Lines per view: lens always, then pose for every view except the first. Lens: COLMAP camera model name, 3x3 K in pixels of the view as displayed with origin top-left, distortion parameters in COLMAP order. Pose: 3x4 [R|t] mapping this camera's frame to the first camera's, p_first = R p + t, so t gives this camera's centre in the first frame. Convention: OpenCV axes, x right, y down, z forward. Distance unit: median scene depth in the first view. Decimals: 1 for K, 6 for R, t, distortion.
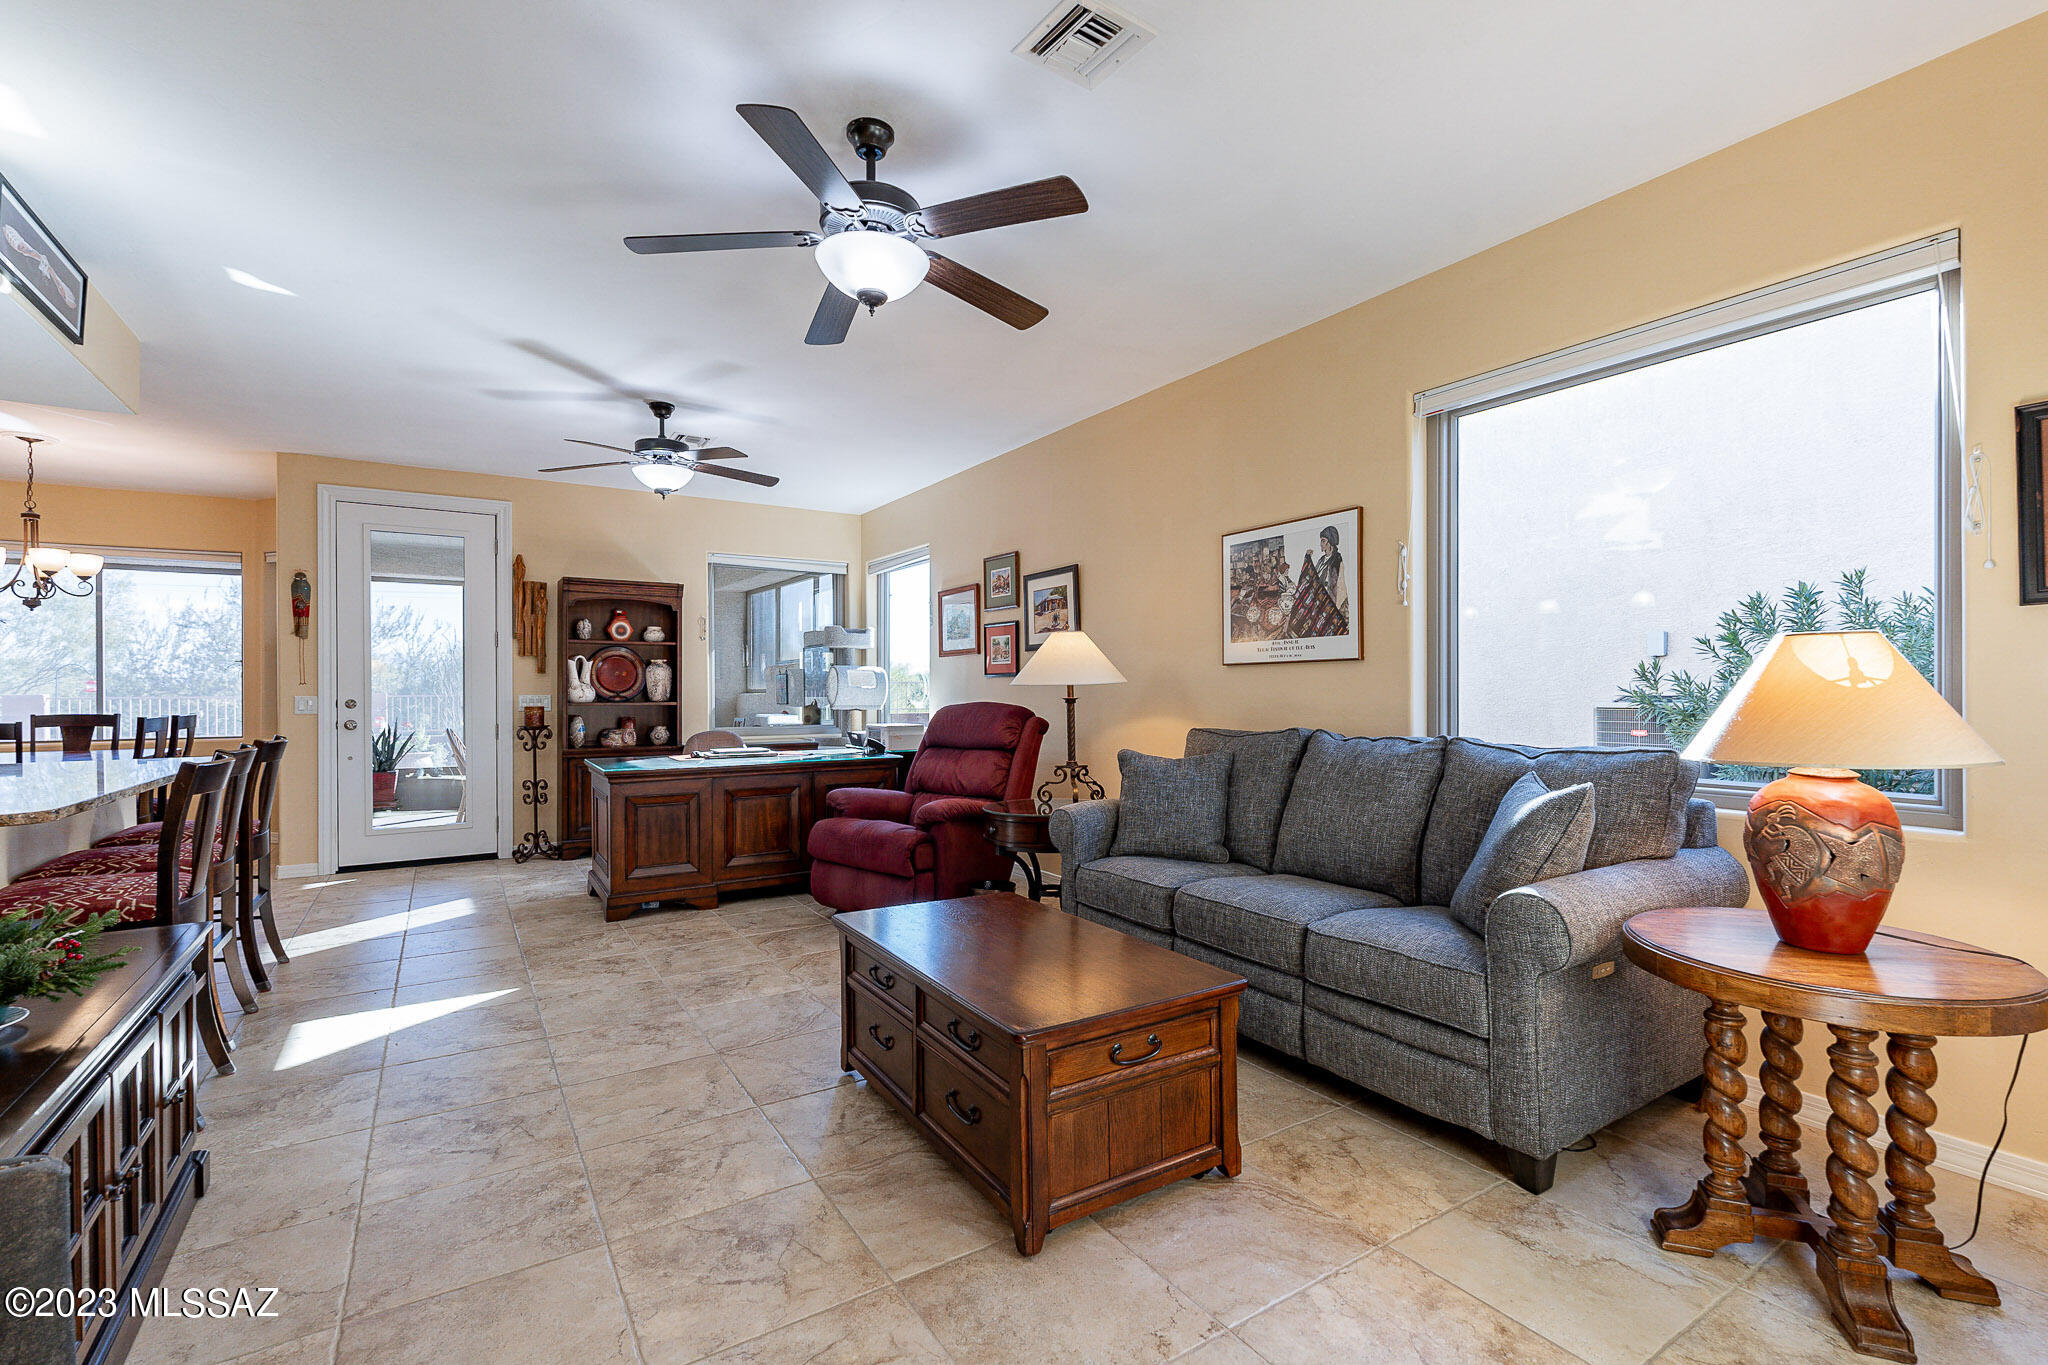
lens RADIAL K [[906.6, 0, 1026.5], [0, 906.6, 694.2], [0, 0, 1]] dist [-0.004780, -0.000165]
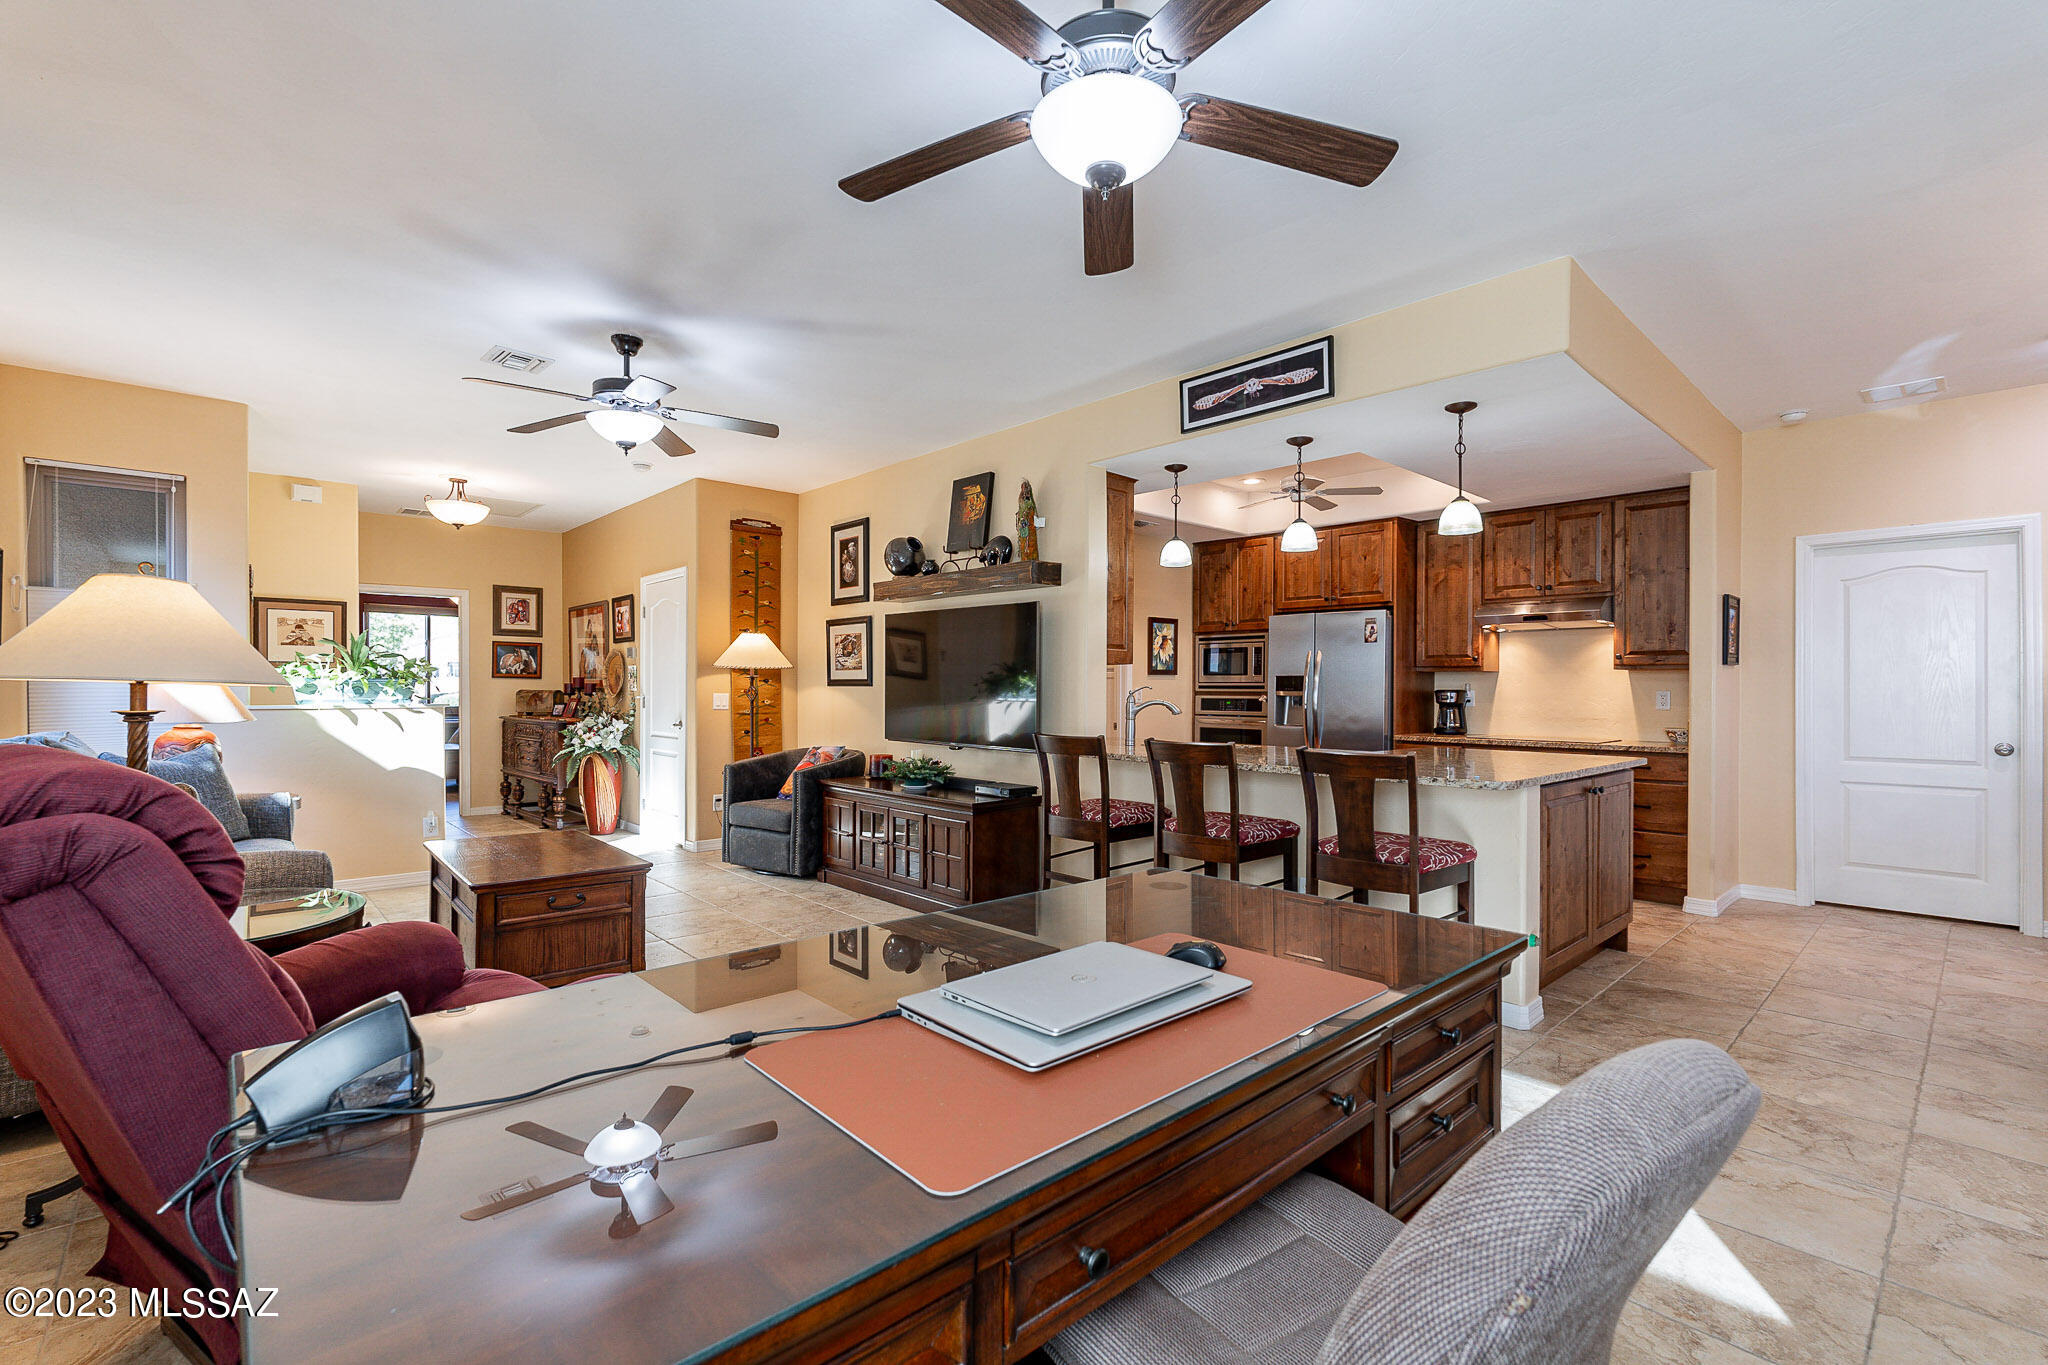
lens RADIAL K [[896.0, 0, 1024.0], [0, 896.0, 682.5], [0, 0, 1]] dist [-0.002969, -0.000067]
pose [[-0.985126, -0.000118, -0.171836, -0.278241], [-0.000376, 0.999999, 0.001469, -0.010407], [0.171835, 0.001512, -0.985125, 1.262047]]
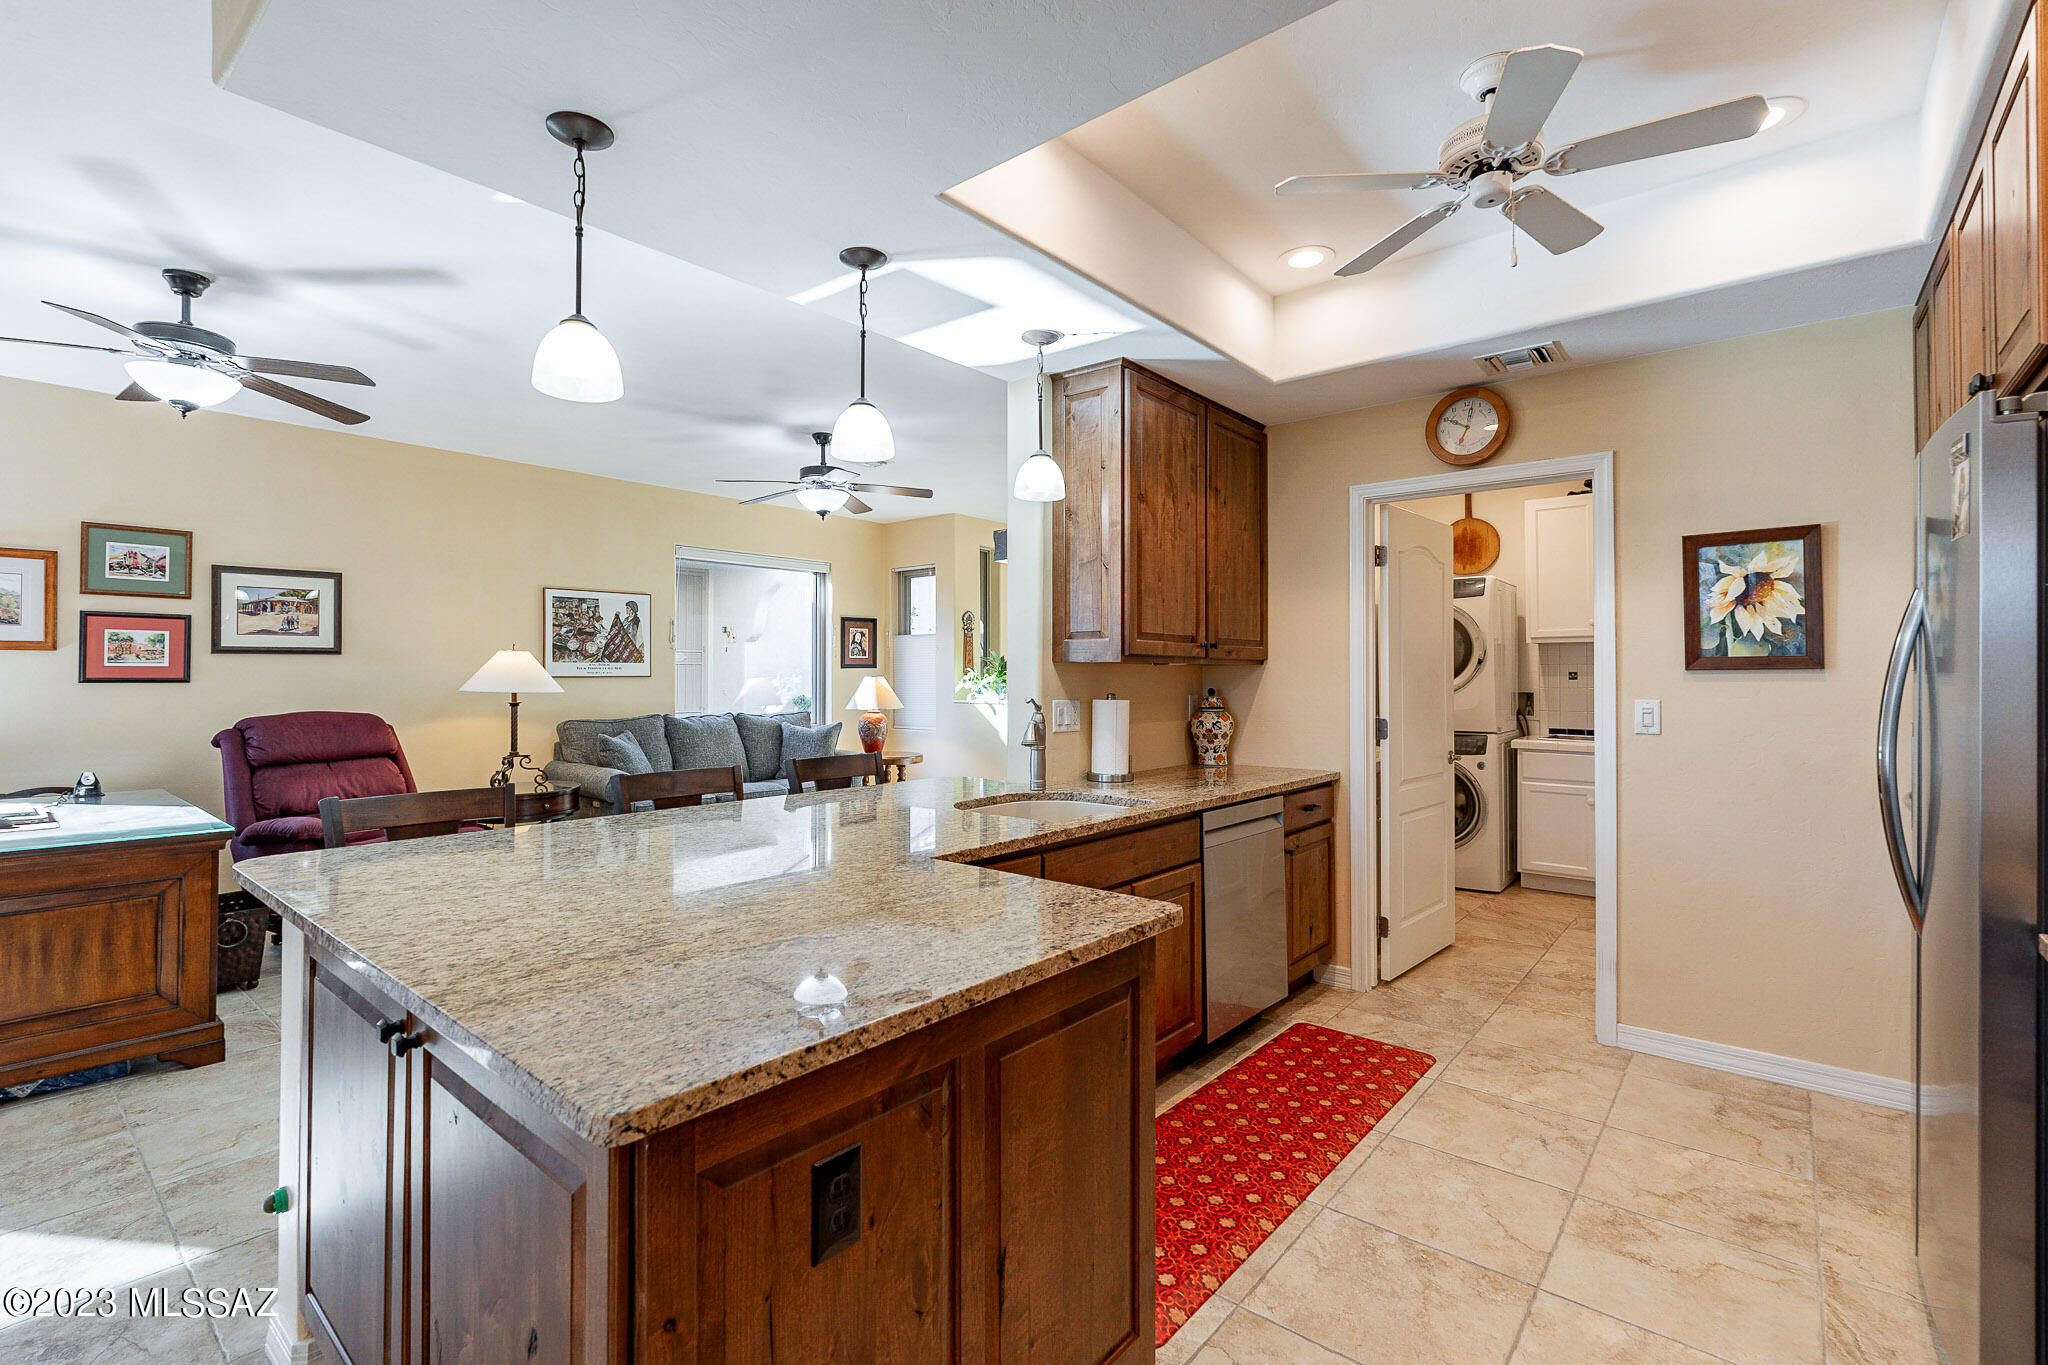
lens RADIAL K [[913.1, 0, 1016.7], [0, 913.1, 663.8], [0, 0, 1]] dist [-0.002634, -0.000261]
pose [[-0.293899, 0.019260, 0.955642, -1.117067], [0.008448, 0.999810, -0.017552, -0.017314], [-0.955799, 0.002915, -0.294006, 0.567384]]
